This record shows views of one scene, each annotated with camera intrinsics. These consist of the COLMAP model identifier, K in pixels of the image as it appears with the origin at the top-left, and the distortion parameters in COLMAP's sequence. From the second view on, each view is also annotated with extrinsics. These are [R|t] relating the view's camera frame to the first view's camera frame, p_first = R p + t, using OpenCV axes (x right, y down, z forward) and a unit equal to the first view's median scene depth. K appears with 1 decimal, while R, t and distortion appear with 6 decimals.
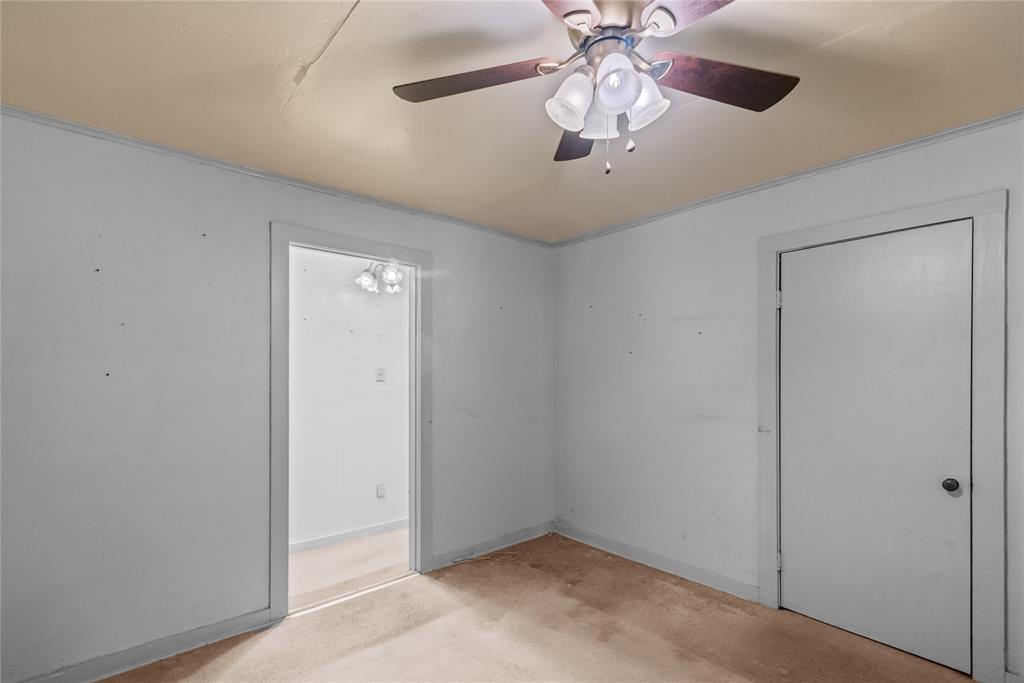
lens RADIAL K [[473.2, 0, 517.7], [0, 473.2, 374.0], [0, 0, 1]] dist [0.006294, 0.000436]
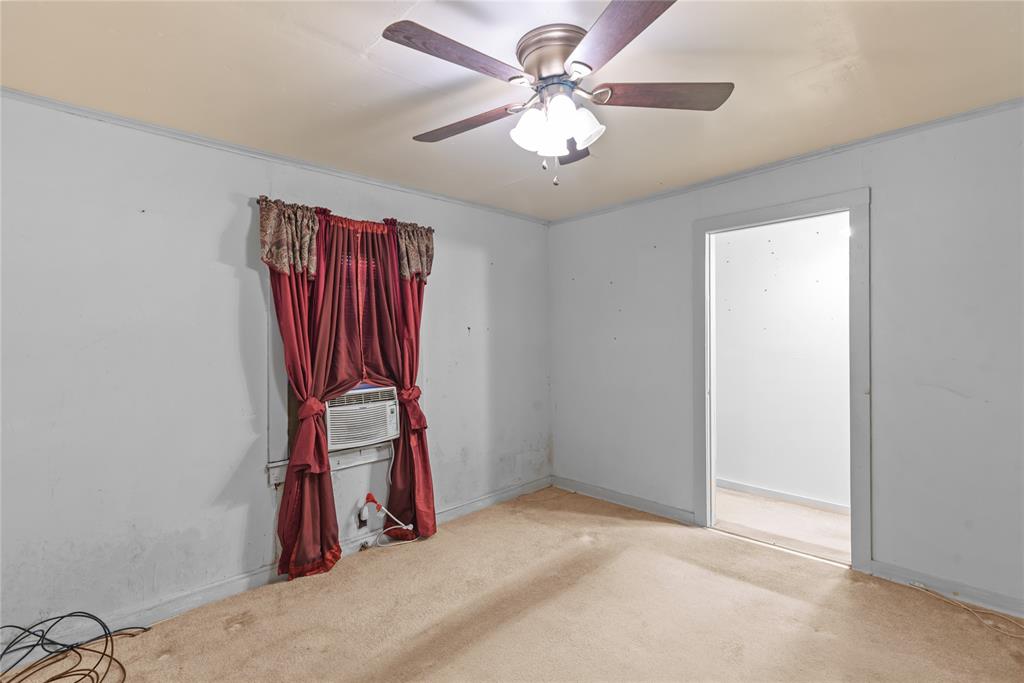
lens RADIAL K [[473.2, 0, 512.4], [0, 473.2, 340.9], [0, 0, 1]] dist [0.006294, 0.000436]
pose [[0.045461, 0.004026, -0.998958, 0.683546], [0.010322, 0.999937, 0.004500, -0.001698], [0.998913, -0.010516, 0.045416, 0.383873]]
